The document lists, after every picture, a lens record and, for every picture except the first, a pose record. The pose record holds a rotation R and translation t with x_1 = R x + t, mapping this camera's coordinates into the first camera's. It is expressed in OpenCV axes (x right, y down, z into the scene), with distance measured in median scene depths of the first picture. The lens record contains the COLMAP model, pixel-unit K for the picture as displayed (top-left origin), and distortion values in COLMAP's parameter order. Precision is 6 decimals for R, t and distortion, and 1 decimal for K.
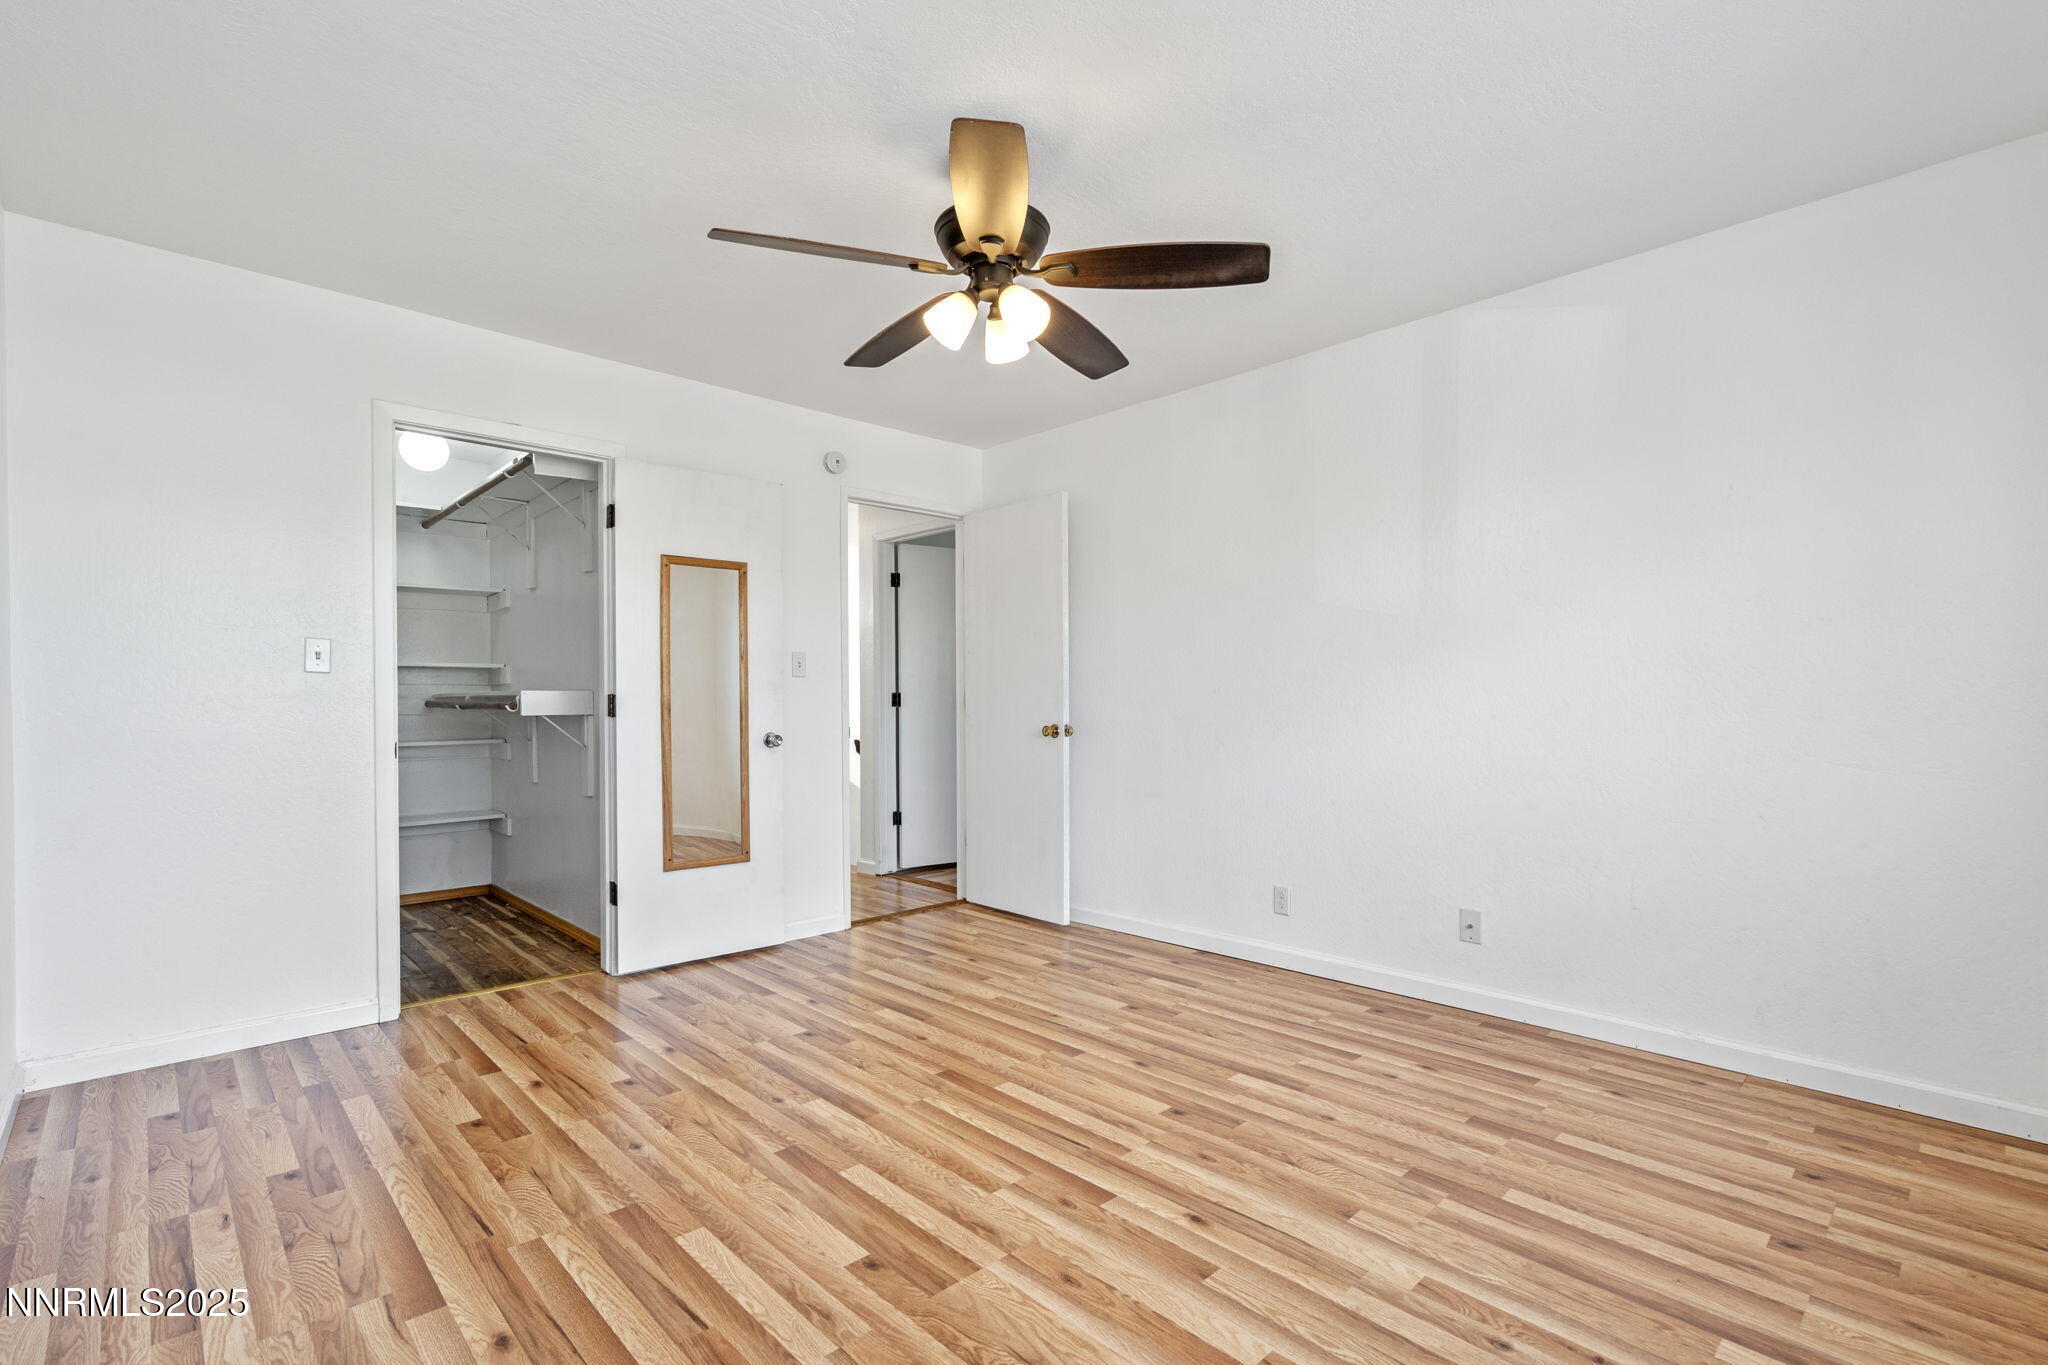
lens RADIAL K [[925.9, 0, 1026.3], [0, 925.9, 692.1], [0, 0, 1]] dist [-0.009806, 0.004018]
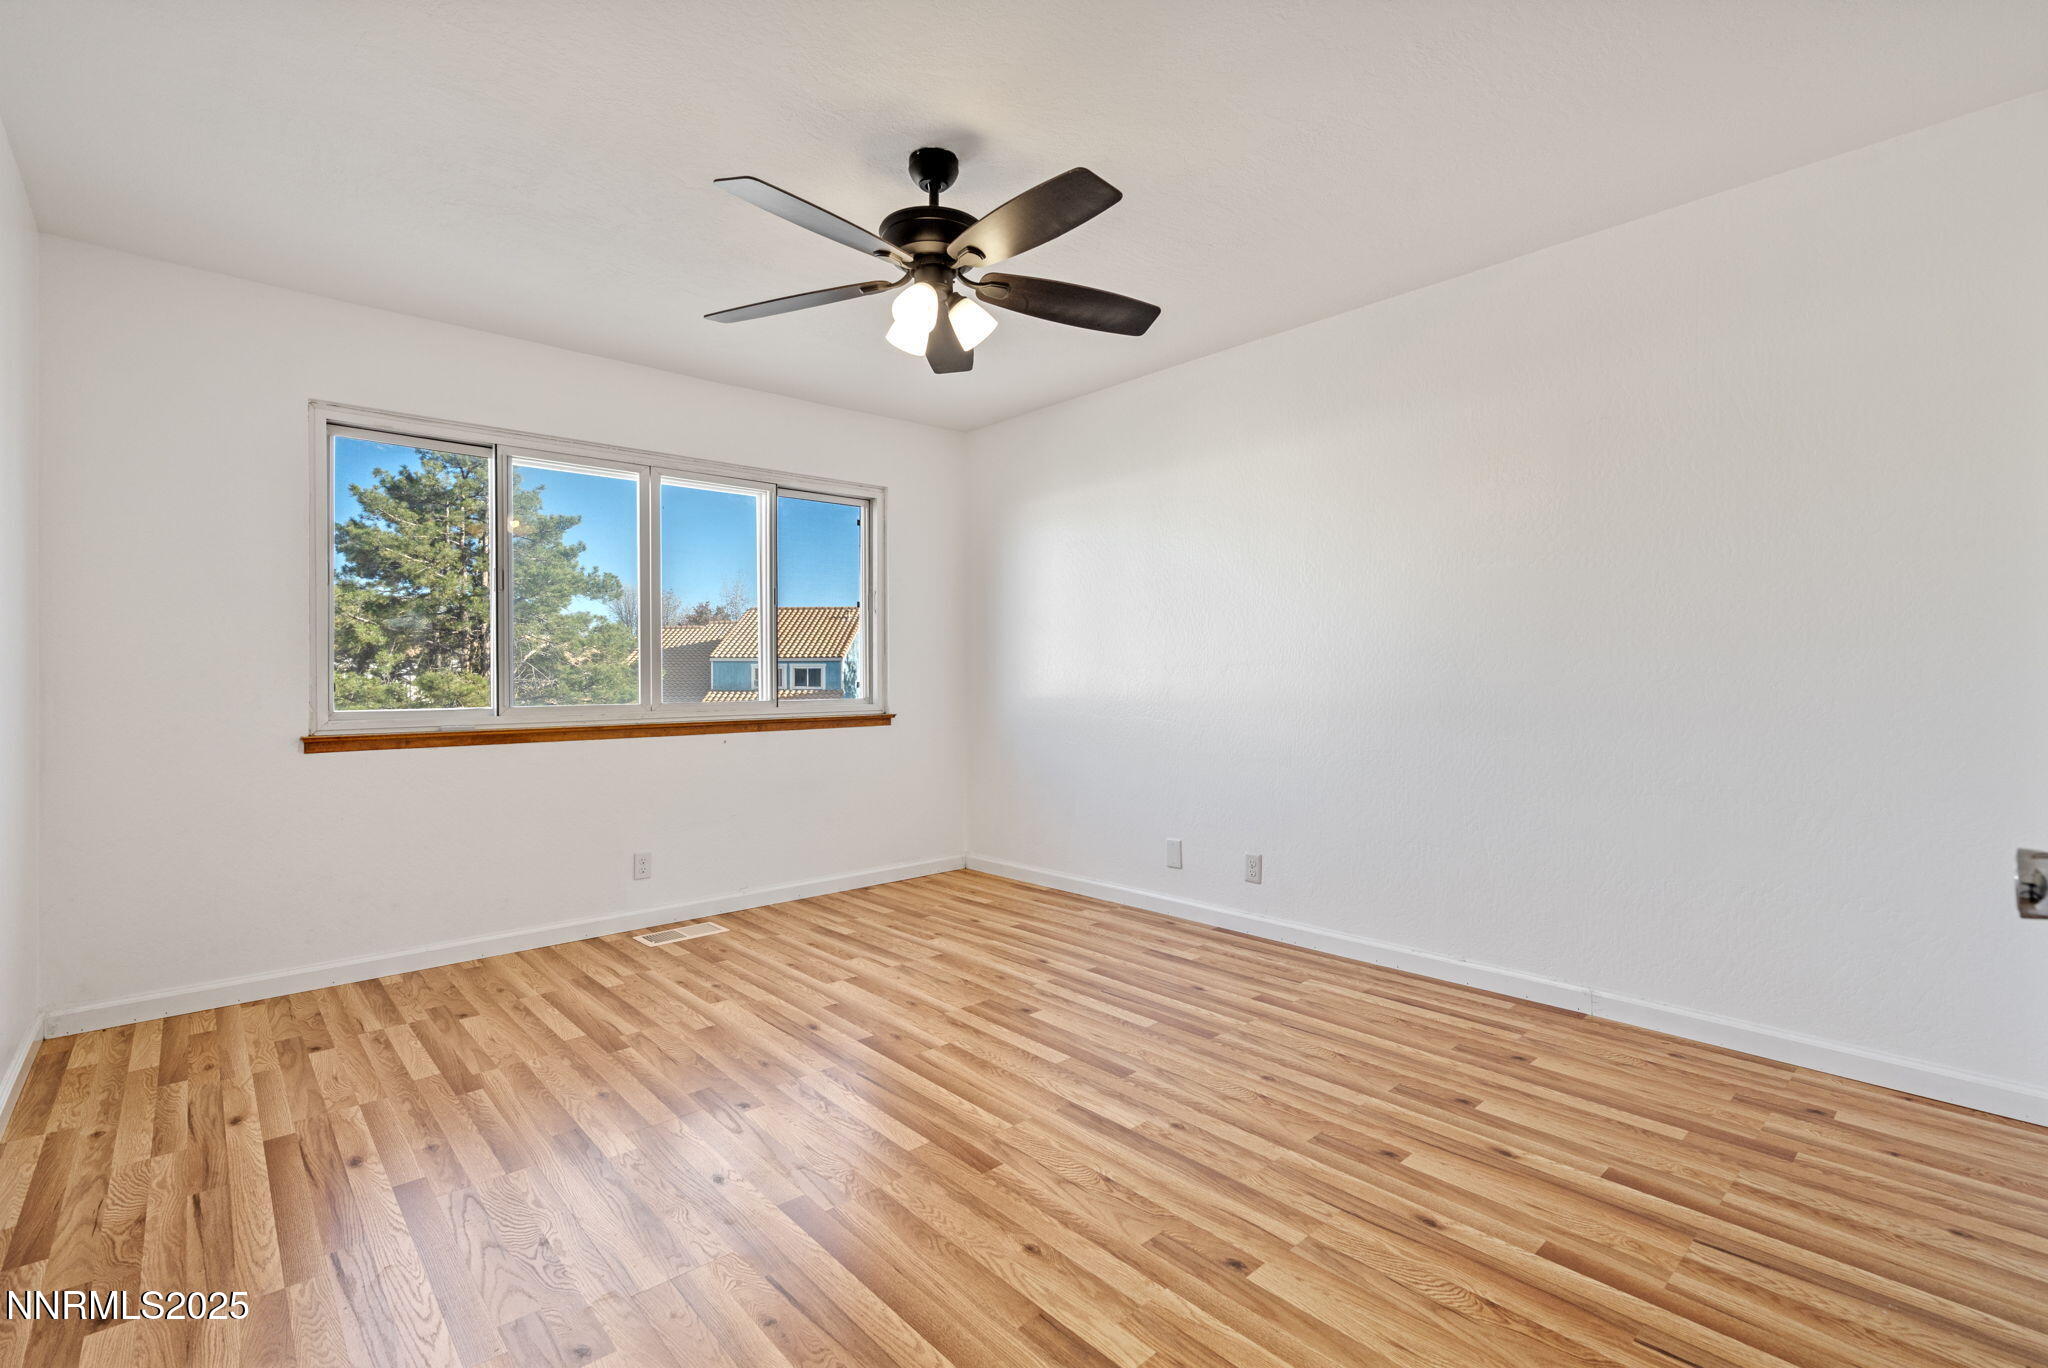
lens RADIAL K [[925.9, 0, 1022.2], [0, 925.9, 683.5], [0, 0, 1]] dist [-0.009806, 0.004018]
pose [[-0.999522, 0.010132, 0.029195, -0.171366], [0.009942, 0.999929, -0.006639, 0.029354], [-0.029260, -0.006345, -0.999552, 2.133851]]
